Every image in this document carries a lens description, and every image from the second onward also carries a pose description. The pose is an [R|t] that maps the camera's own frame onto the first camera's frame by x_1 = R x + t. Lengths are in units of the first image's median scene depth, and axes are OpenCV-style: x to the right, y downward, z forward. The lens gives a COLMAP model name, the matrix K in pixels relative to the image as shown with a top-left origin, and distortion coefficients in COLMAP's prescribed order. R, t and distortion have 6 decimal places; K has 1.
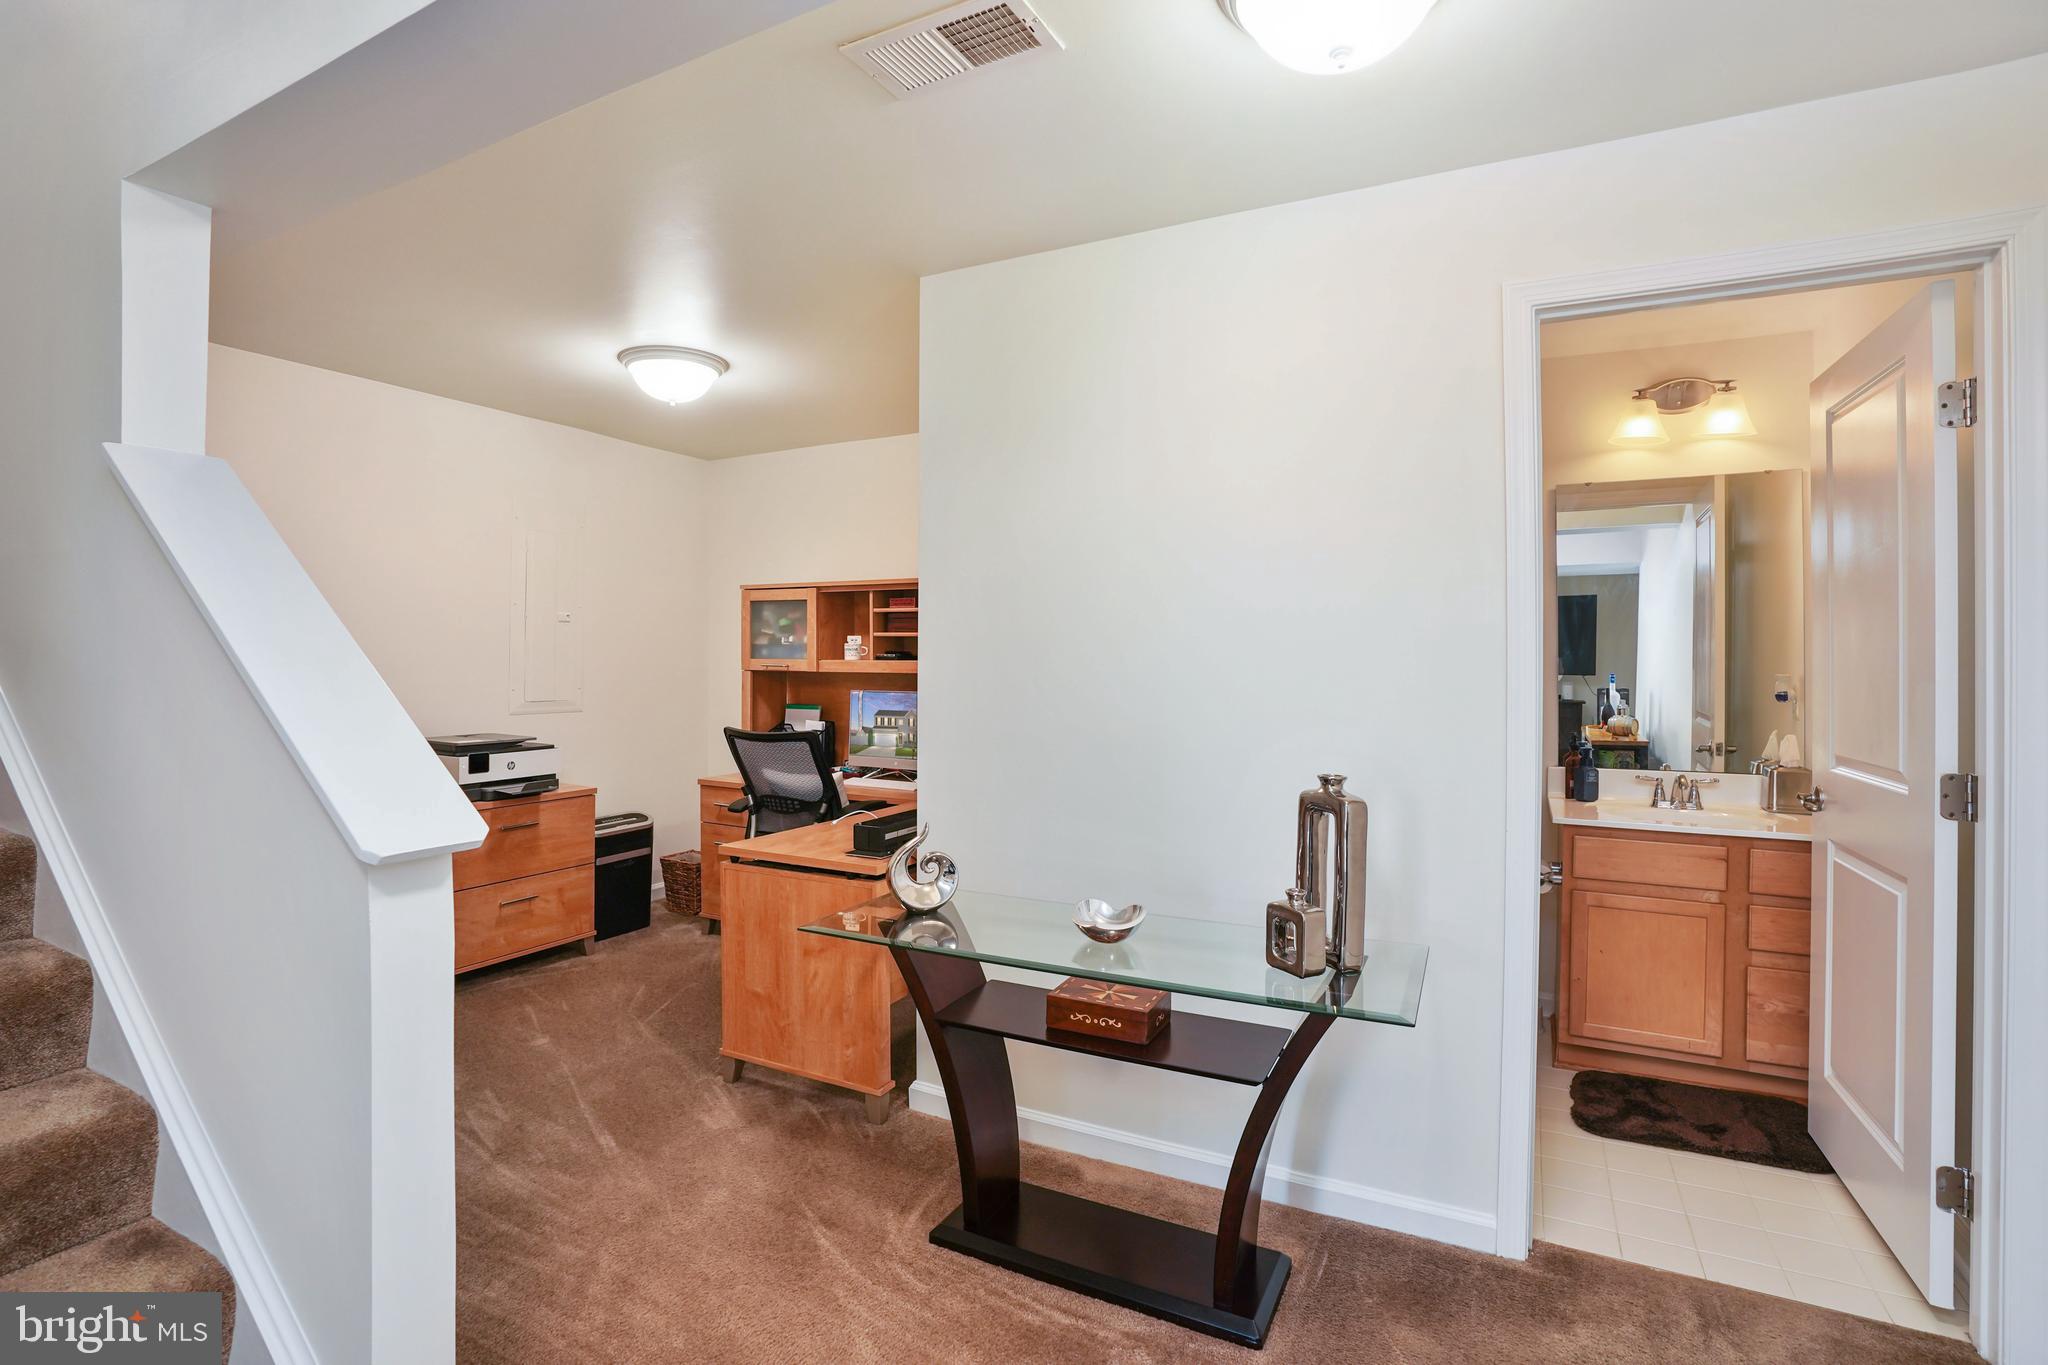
lens RADIAL K [[1033.3, 0, 960.8], [0, 1033.3, 666.6], [0, 0, 1]] dist [-0.024243, 0.005336]
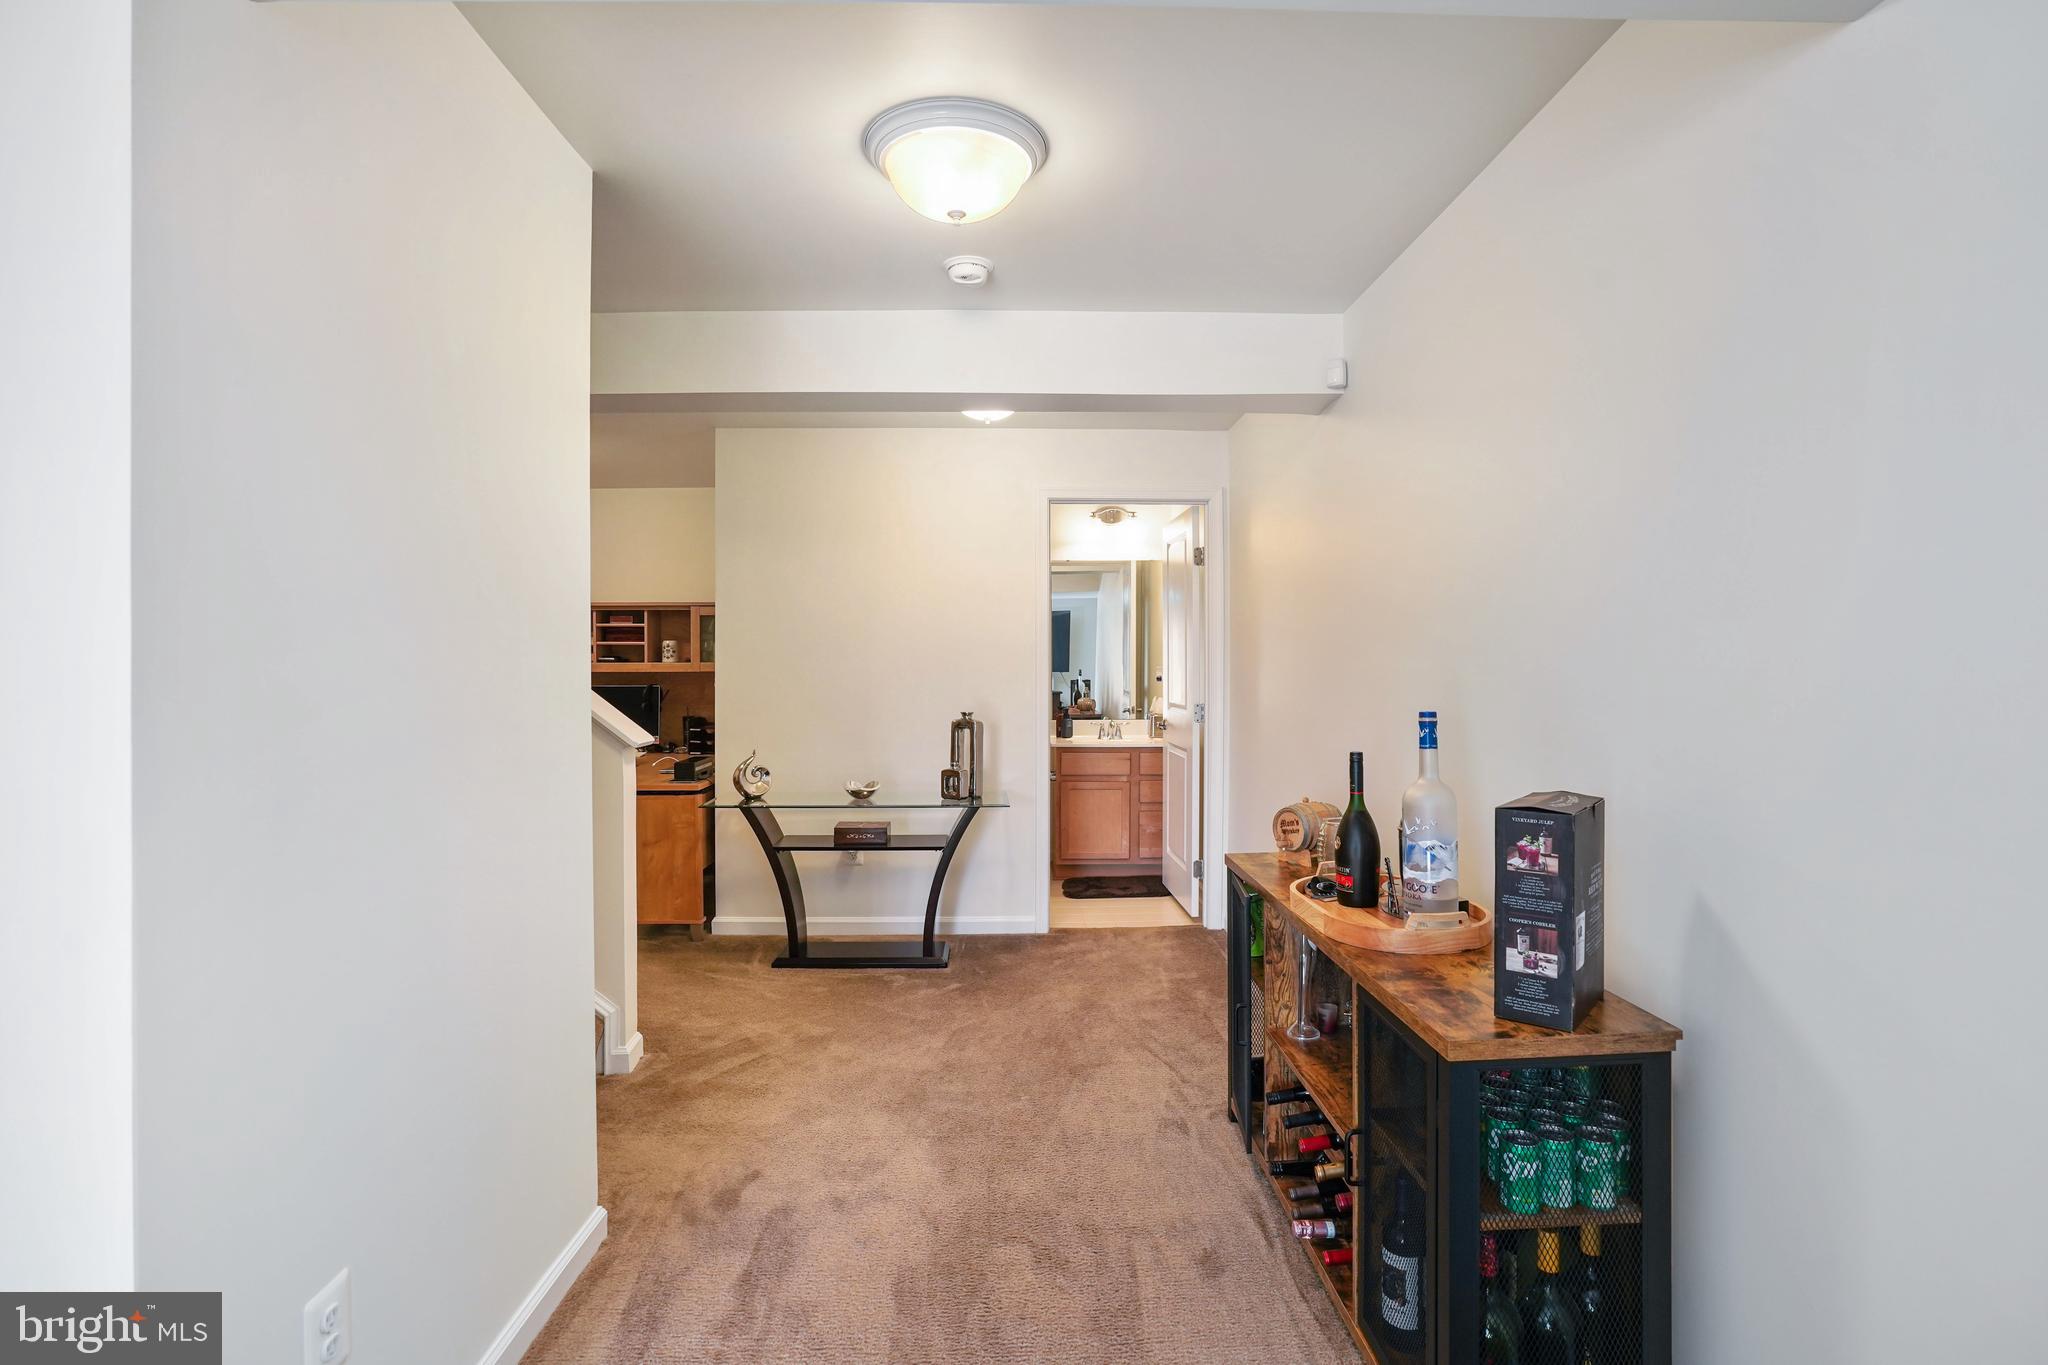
lens RADIAL K [[1013.7, 0, 1025.9], [0, 1013.7, 678.8], [0, 0, 1]] dist [-0.054346, 0.011330]
pose [[0.875250, -0.006241, 0.483630, -0.410220], [0.005415, 0.999981, 0.003103, 0.023580], [-0.483640, -0.000097, 0.875267, -0.675434]]
